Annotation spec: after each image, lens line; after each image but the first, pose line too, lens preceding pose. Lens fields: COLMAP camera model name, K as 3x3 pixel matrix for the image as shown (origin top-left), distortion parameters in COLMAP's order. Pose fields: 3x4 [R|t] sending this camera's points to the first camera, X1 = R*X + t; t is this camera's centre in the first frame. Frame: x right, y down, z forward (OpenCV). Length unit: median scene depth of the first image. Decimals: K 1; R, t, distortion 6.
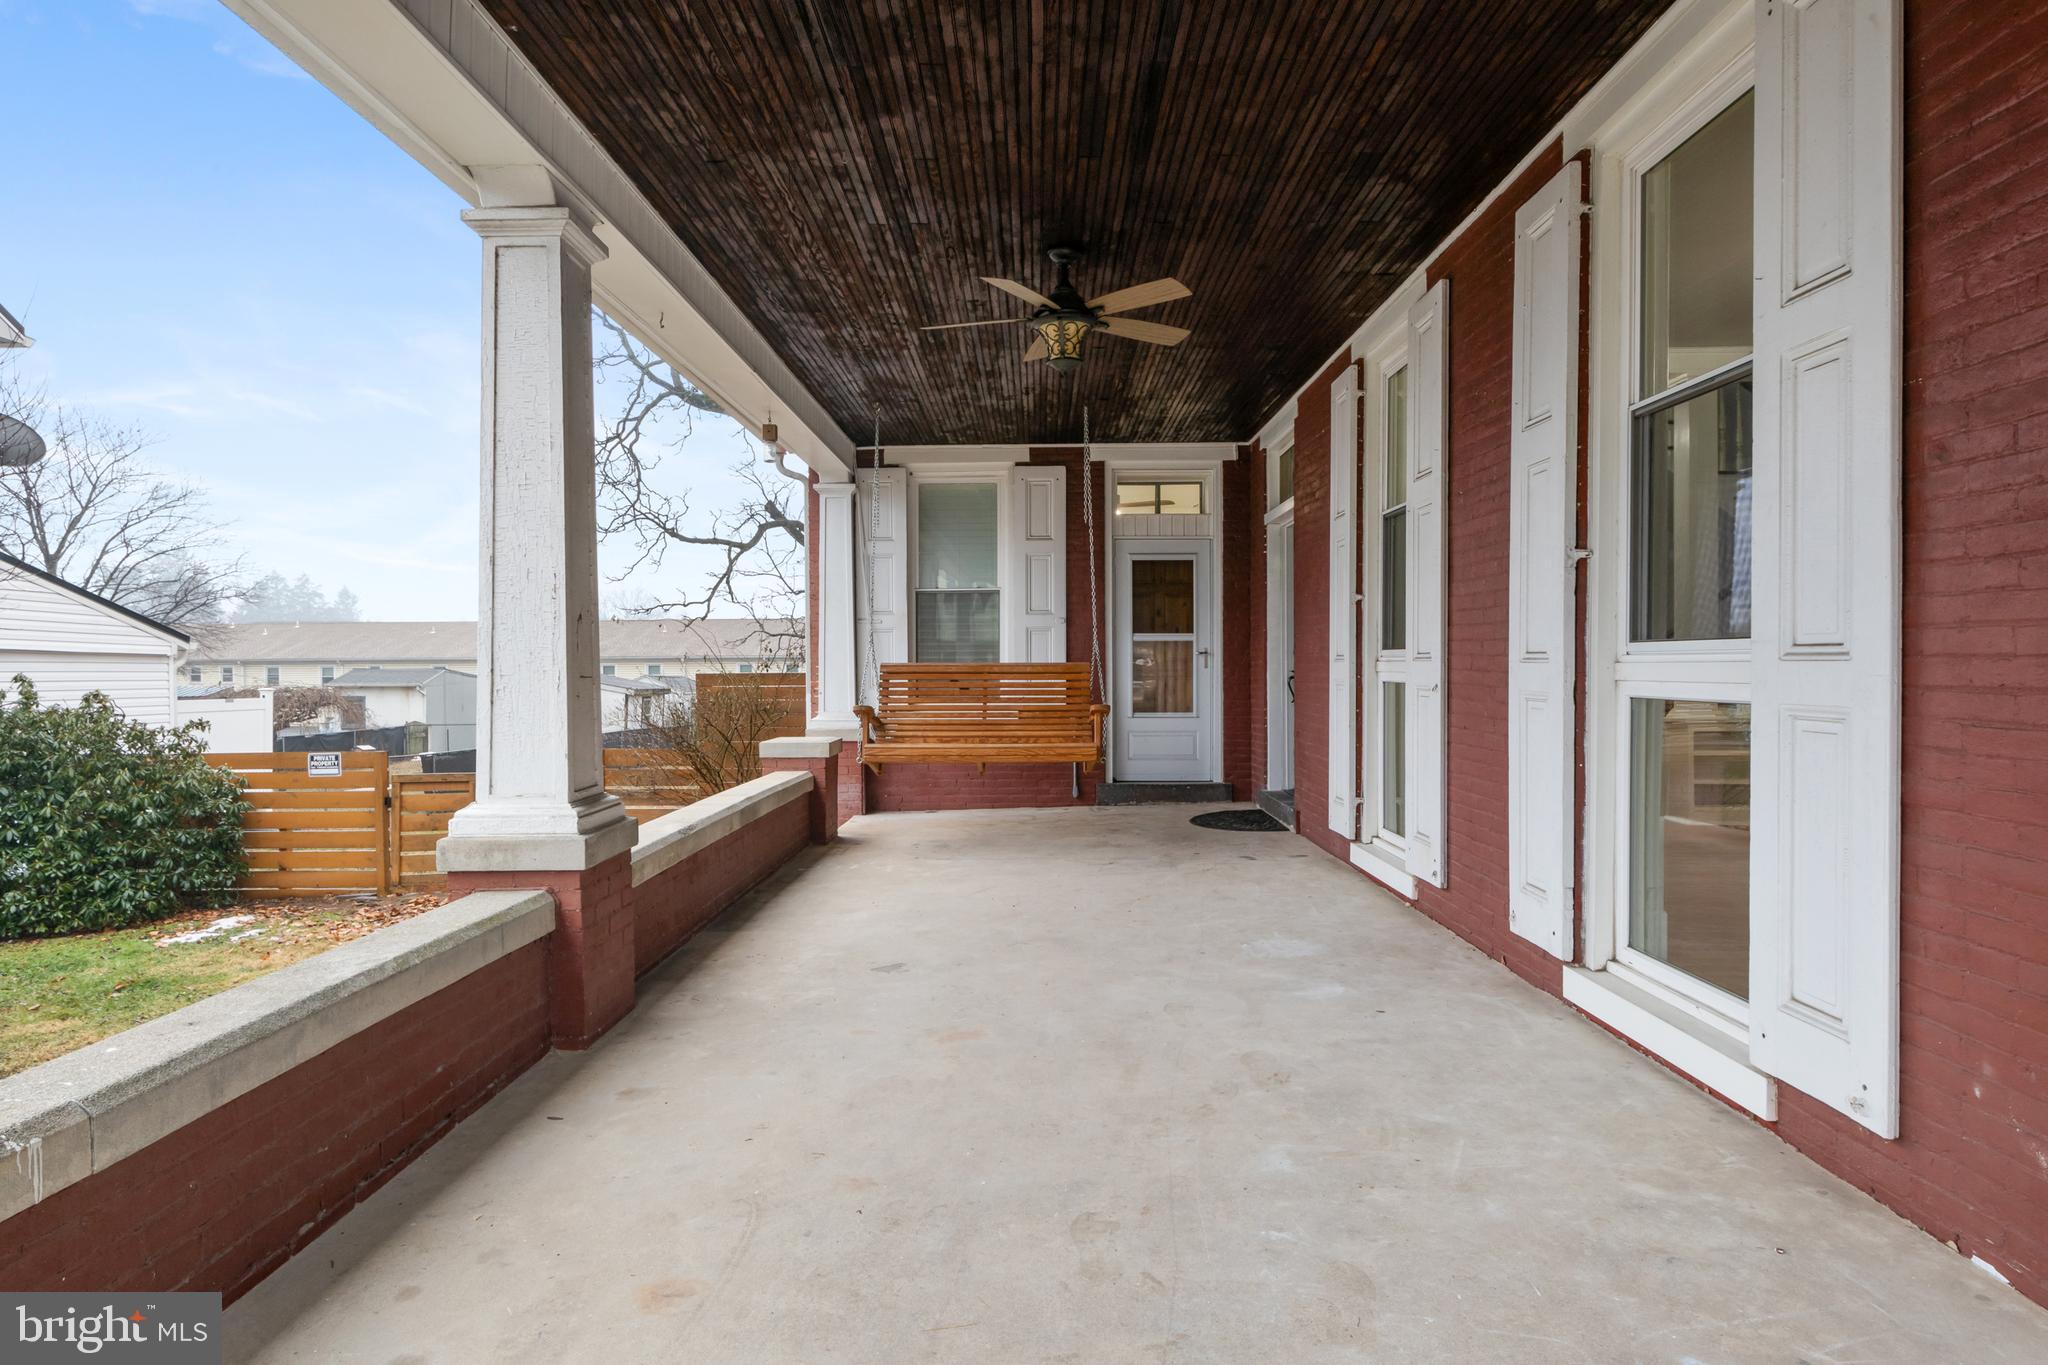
lens RADIAL K [[1123.1, 0, 1013.6], [0, 1123.1, 669.4], [0, 0, 1]] dist [-0.002003, -0.001906]
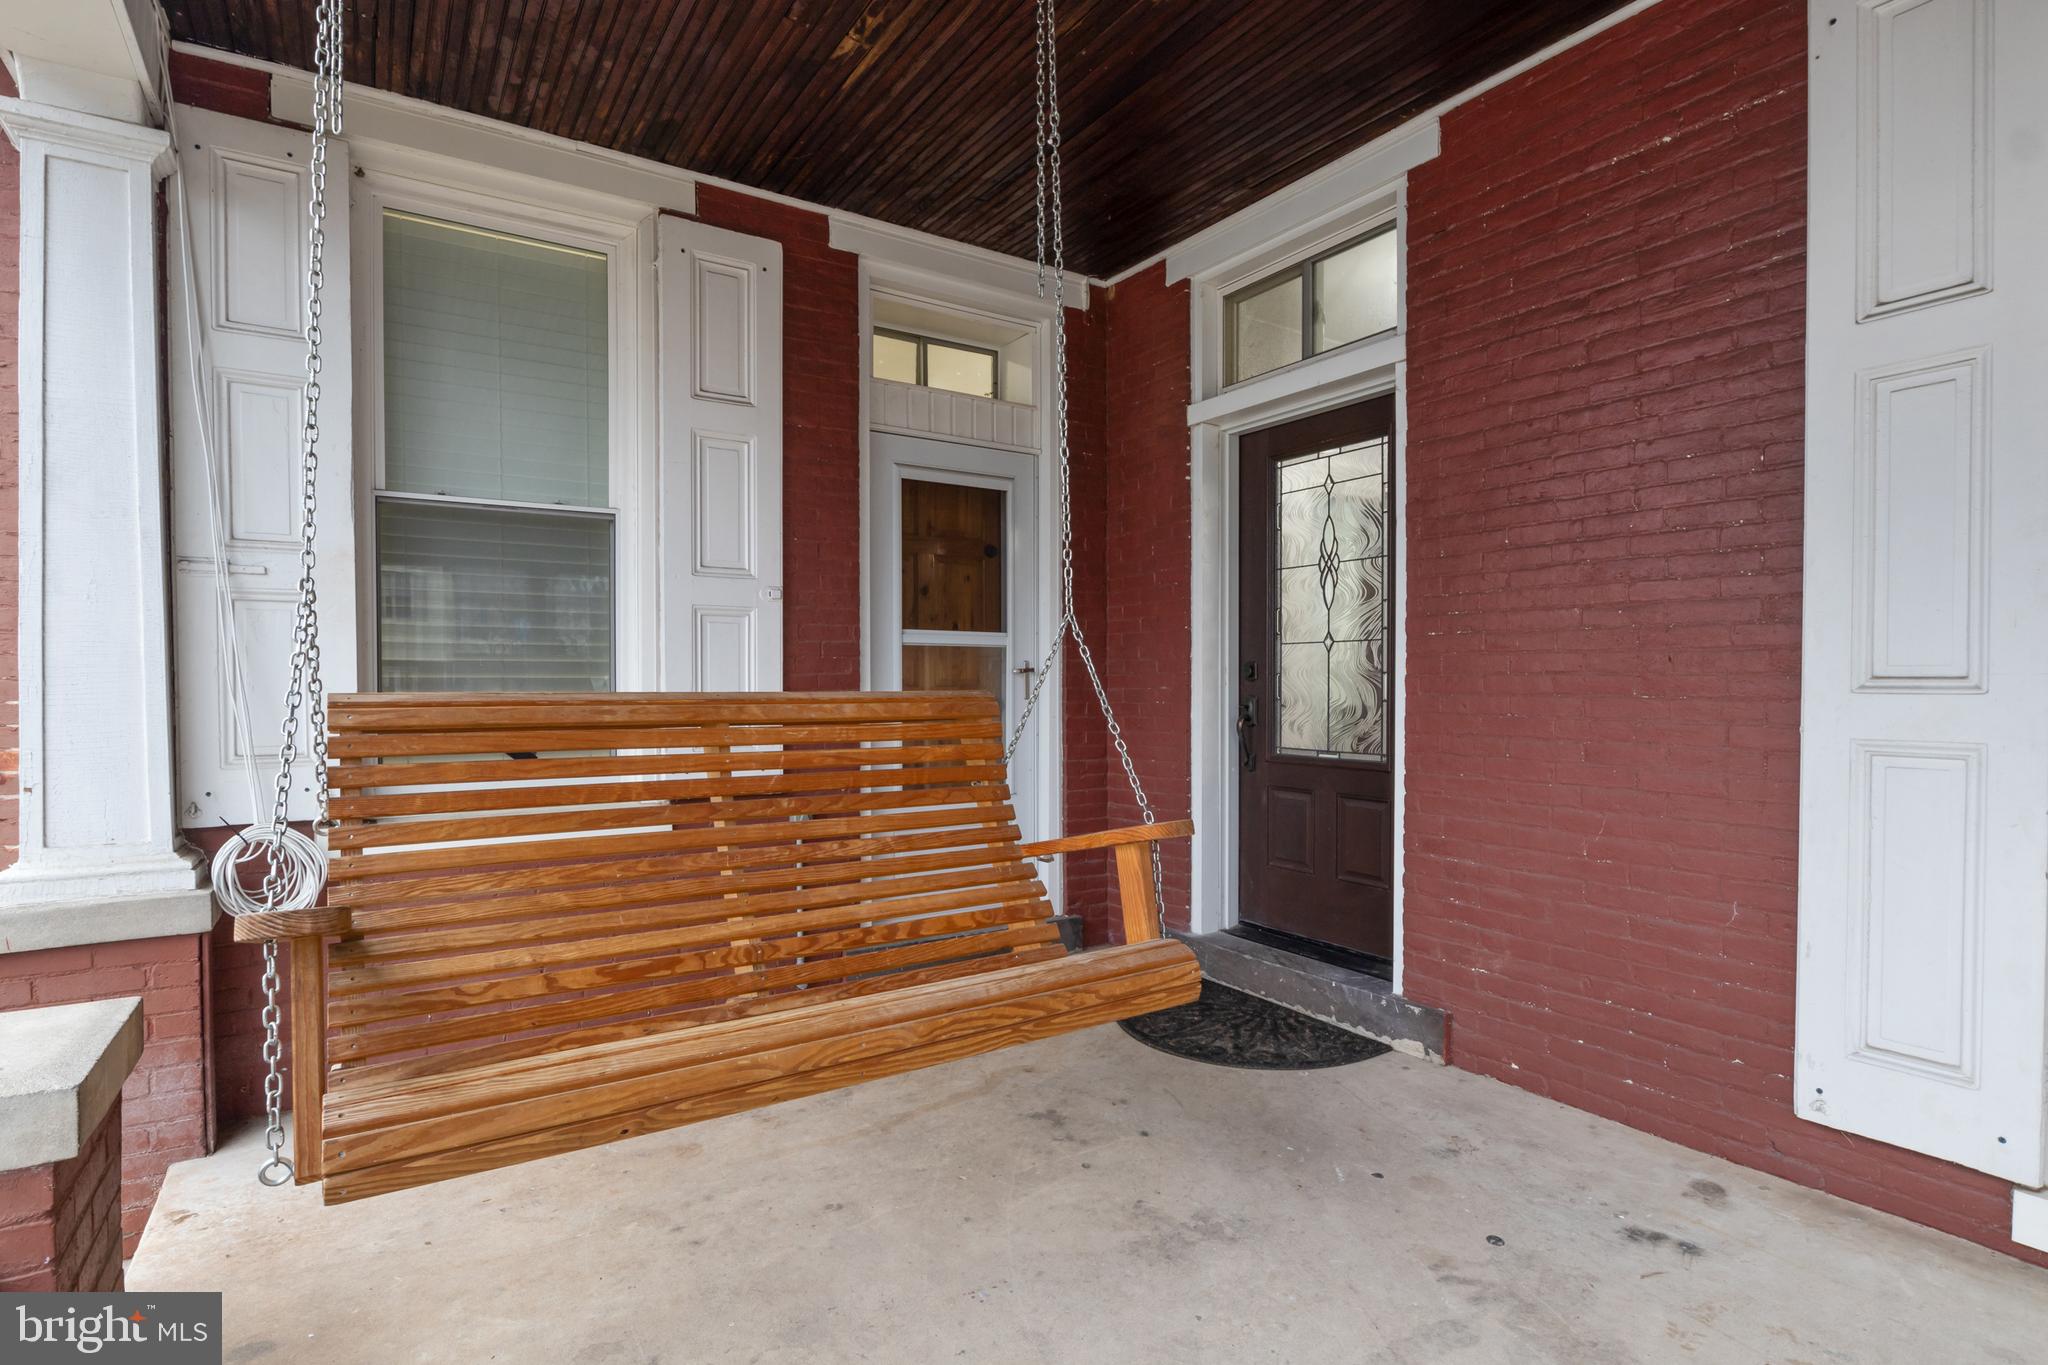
lens RADIAL K [[1035.0, 0, 1033.6], [0, 1035.0, 693.8], [0, 0, 1]] dist [-0.008842, -0.002387]
pose [[0.826823, -0.003630, 0.562450, -0.186310], [0.003167, 0.999993, 0.001798, -0.008993], [-0.562453, 0.000295, 0.826829, 1.132319]]
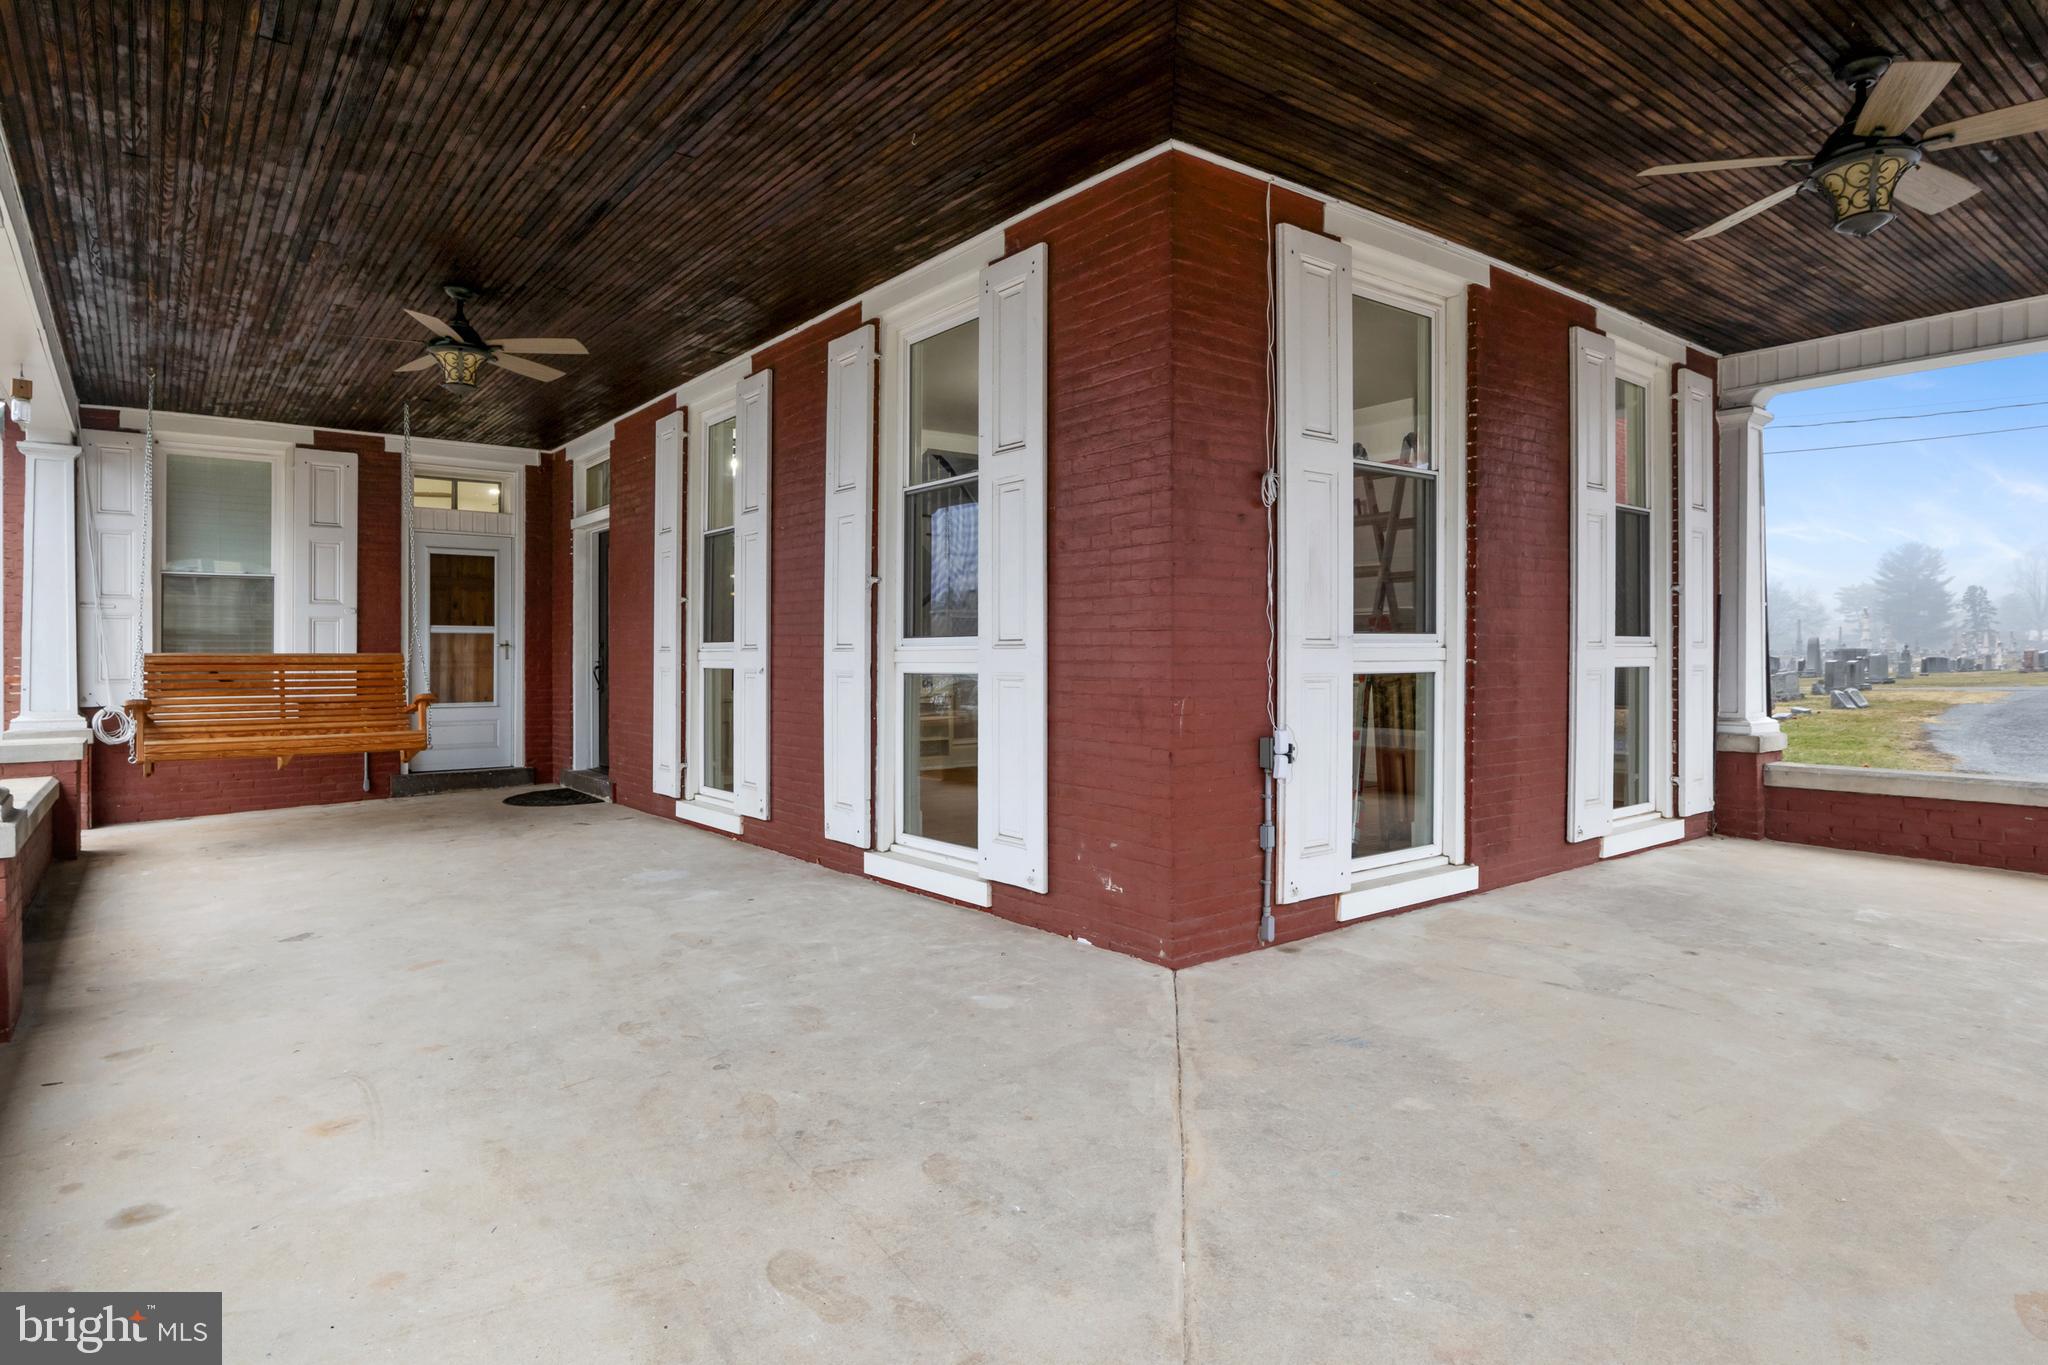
lens RADIAL K [[1123.1, 0, 1025.5], [0, 1123.1, 645.4], [0, 0, 1]] dist [-0.002003, -0.001906]
pose [[0.772781, 0.007241, 0.634631, -0.229755], [0.003776, 0.999865, -0.016006, 0.008474], [-0.634661, 0.014766, 0.772649, -0.234295]]
